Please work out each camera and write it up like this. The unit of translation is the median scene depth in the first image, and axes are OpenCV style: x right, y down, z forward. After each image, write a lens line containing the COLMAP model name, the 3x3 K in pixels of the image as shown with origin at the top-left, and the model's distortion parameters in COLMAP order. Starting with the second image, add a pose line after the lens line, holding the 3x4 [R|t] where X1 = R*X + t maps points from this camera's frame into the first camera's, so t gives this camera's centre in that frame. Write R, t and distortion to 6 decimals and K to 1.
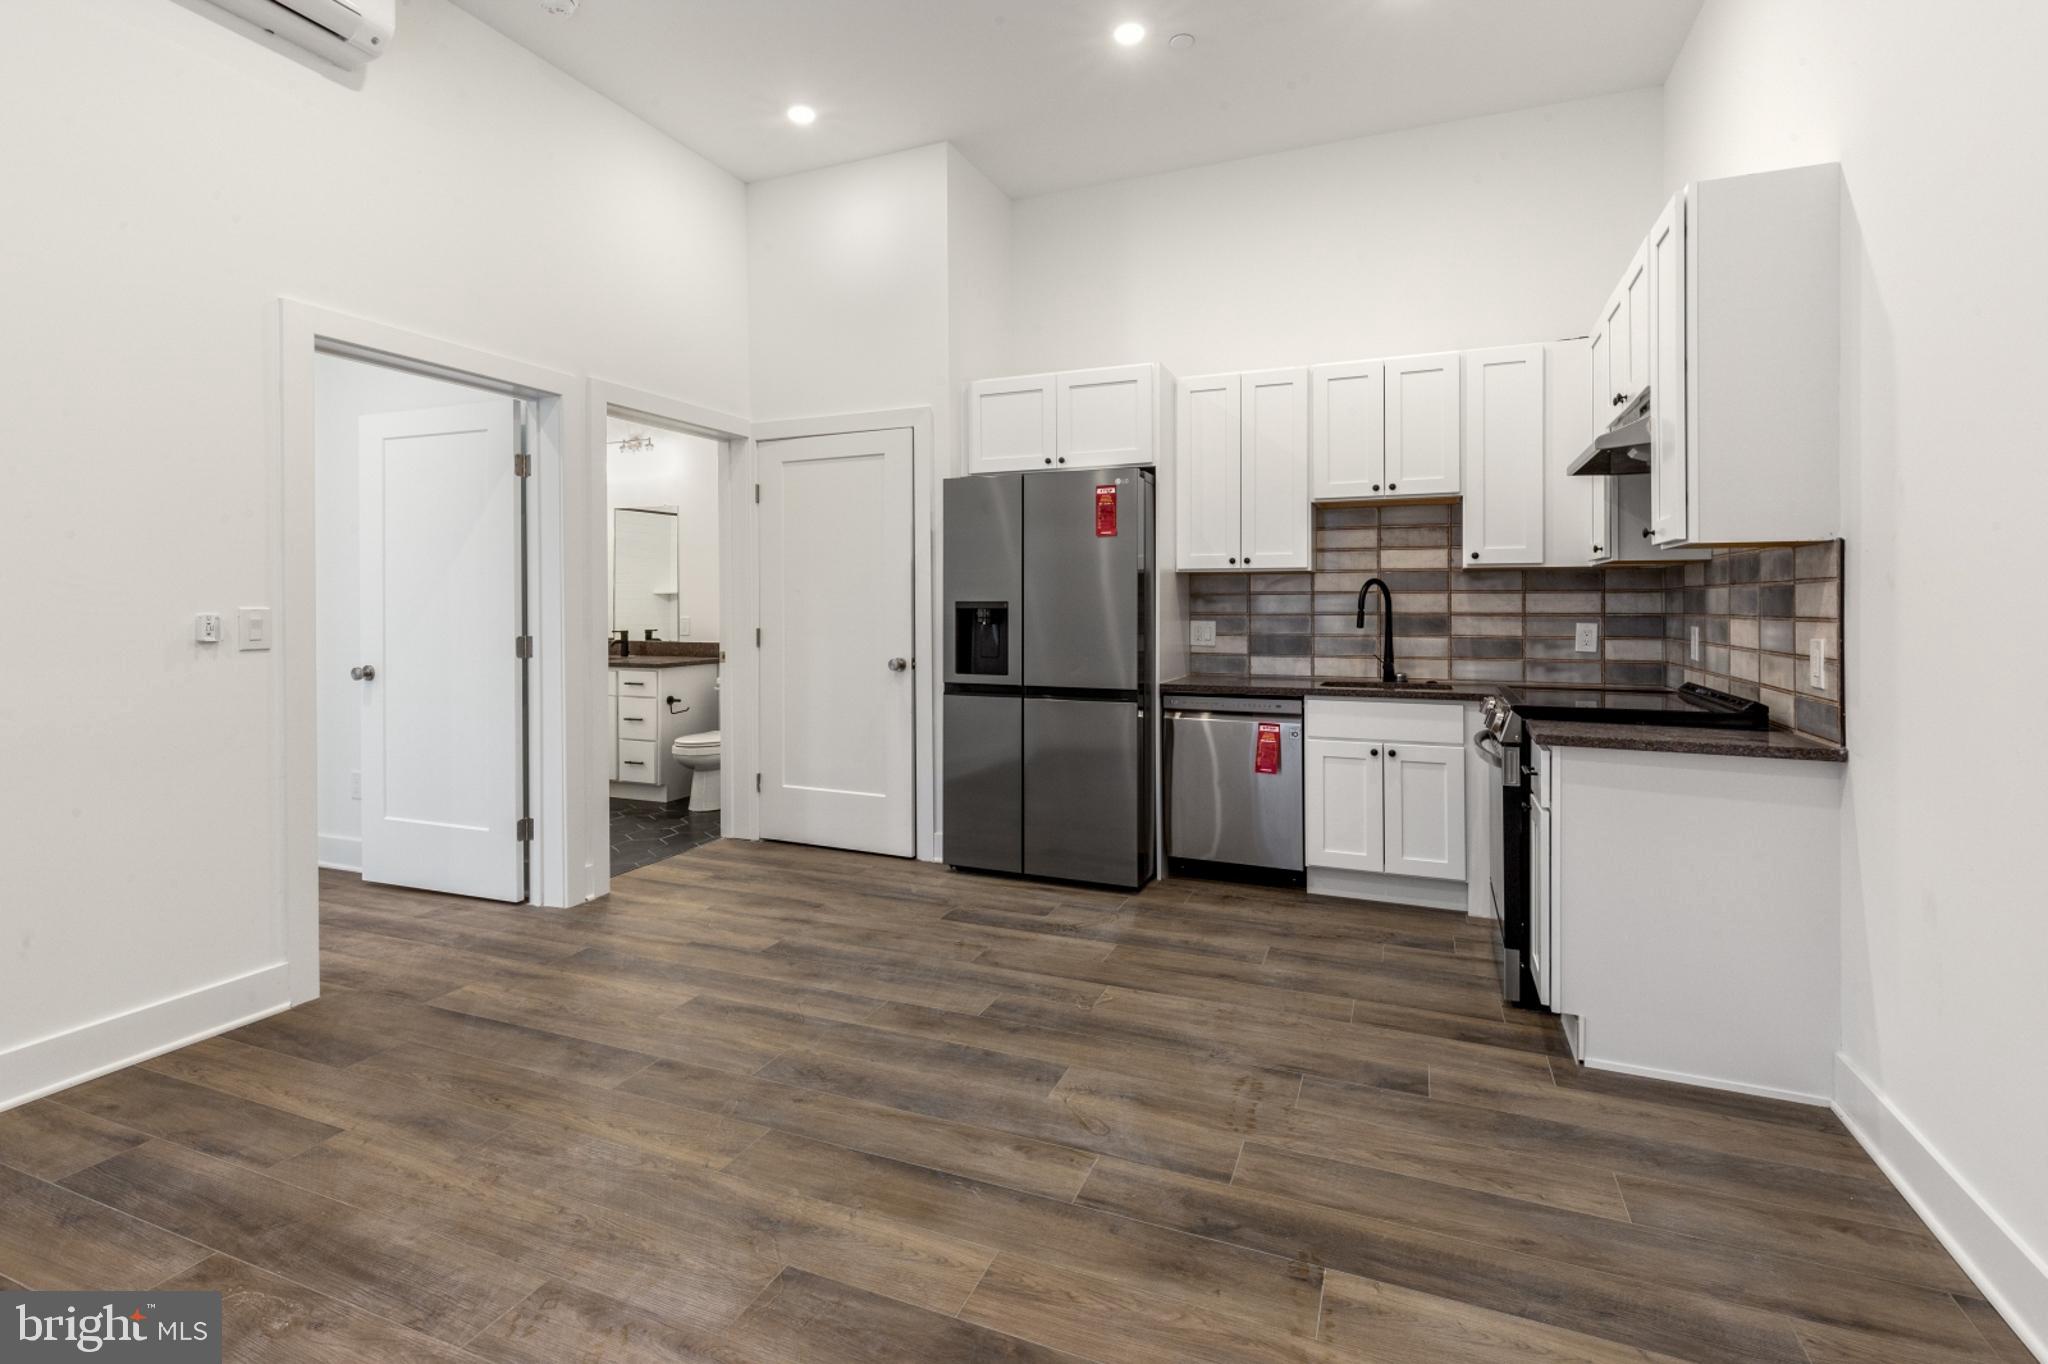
lens RADIAL K [[957.3, 0, 1019.8], [0, 957.3, 615.7], [0, 0, 1]] dist [0.007777, -0.003884]
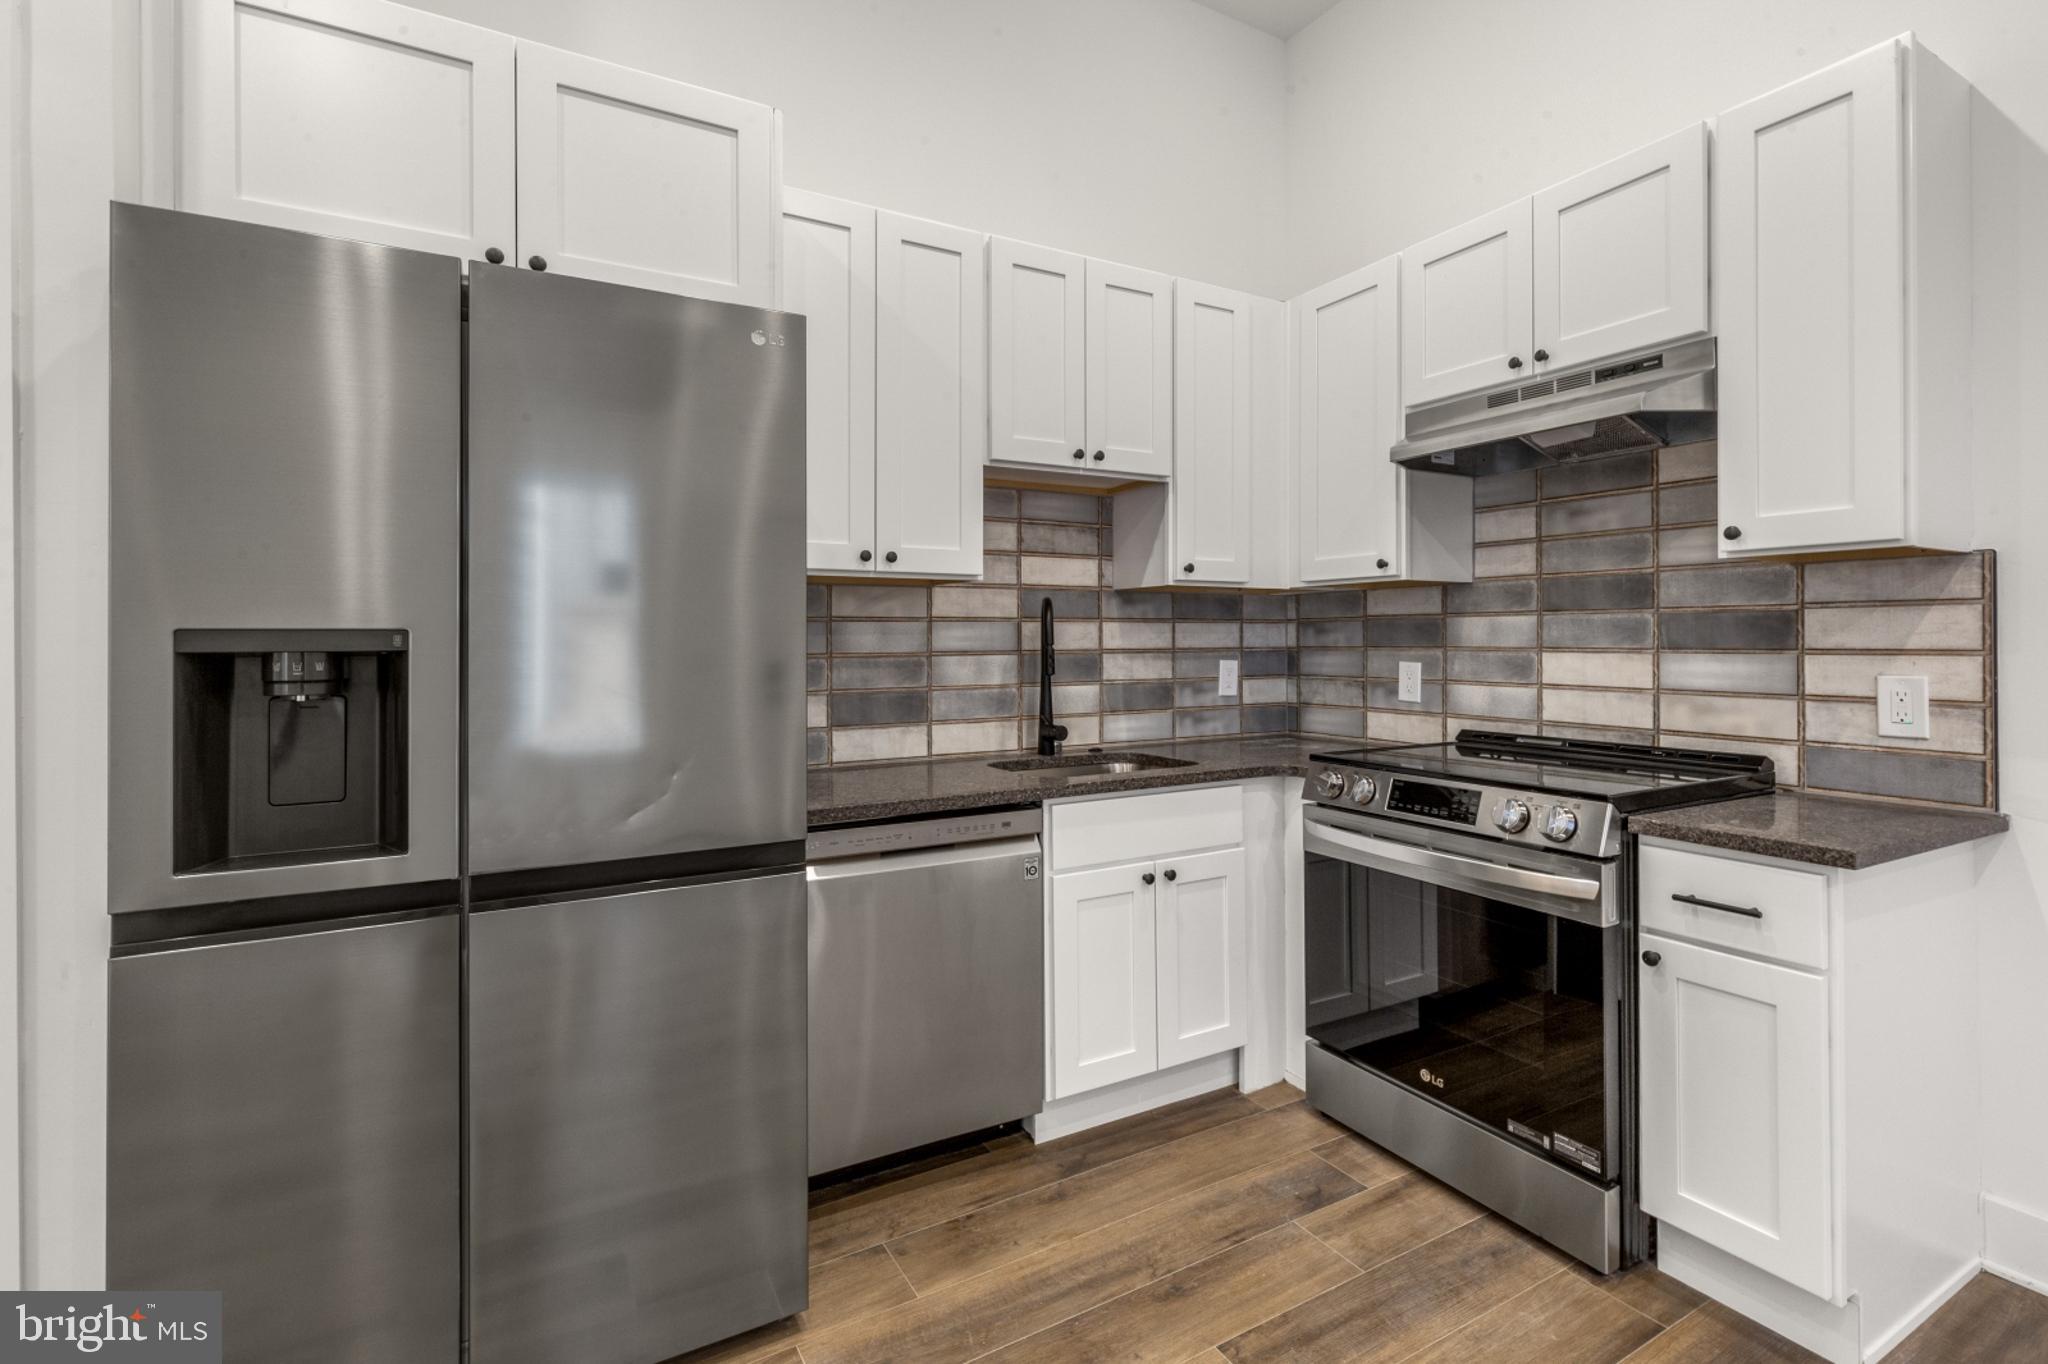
lens RADIAL K [[943.7, 0, 1032.5], [0, 943.7, 634.5], [0, 0, 1]] dist [0.005309, -0.001468]
pose [[0.609002, 0.001068, 0.793168, -0.198990], [0.013830, 0.999833, -0.011965, -0.009225], [-0.793048, 0.018256, 0.608885, 0.896352]]
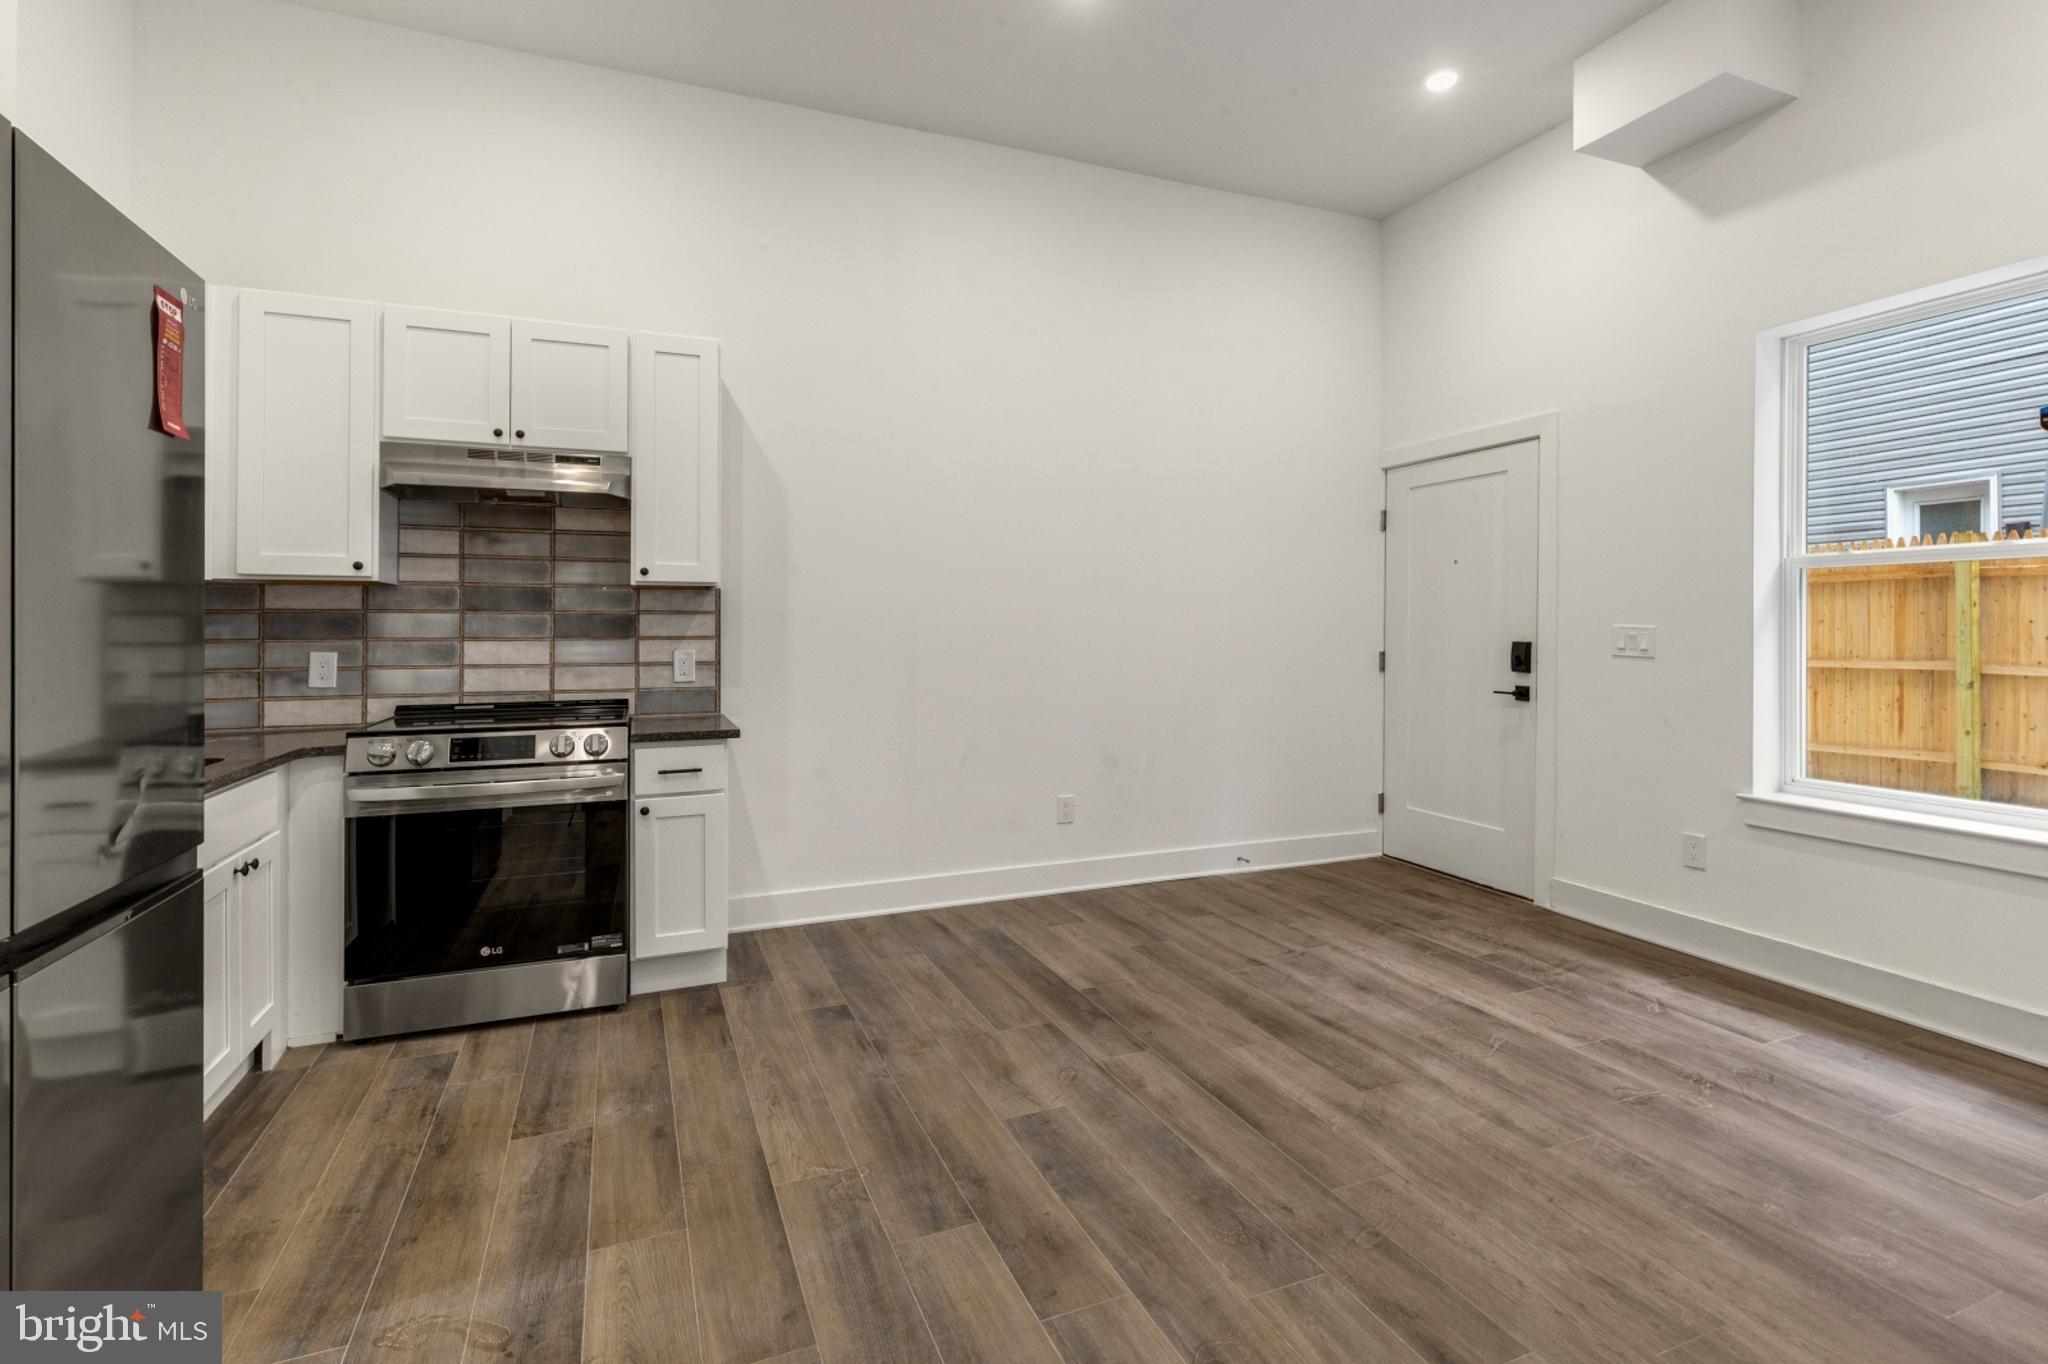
lens RADIAL K [[957.3, 0, 1004.8], [0, 957.3, 631.5], [0, 0, 1]] dist [0.007777, -0.003884]
pose [[-0.699485, -0.000584, 0.714647, -0.528152], [0.010375, 0.999886, 0.010971, -0.014810], [-0.714572, 0.015088, -0.699399, 1.404891]]
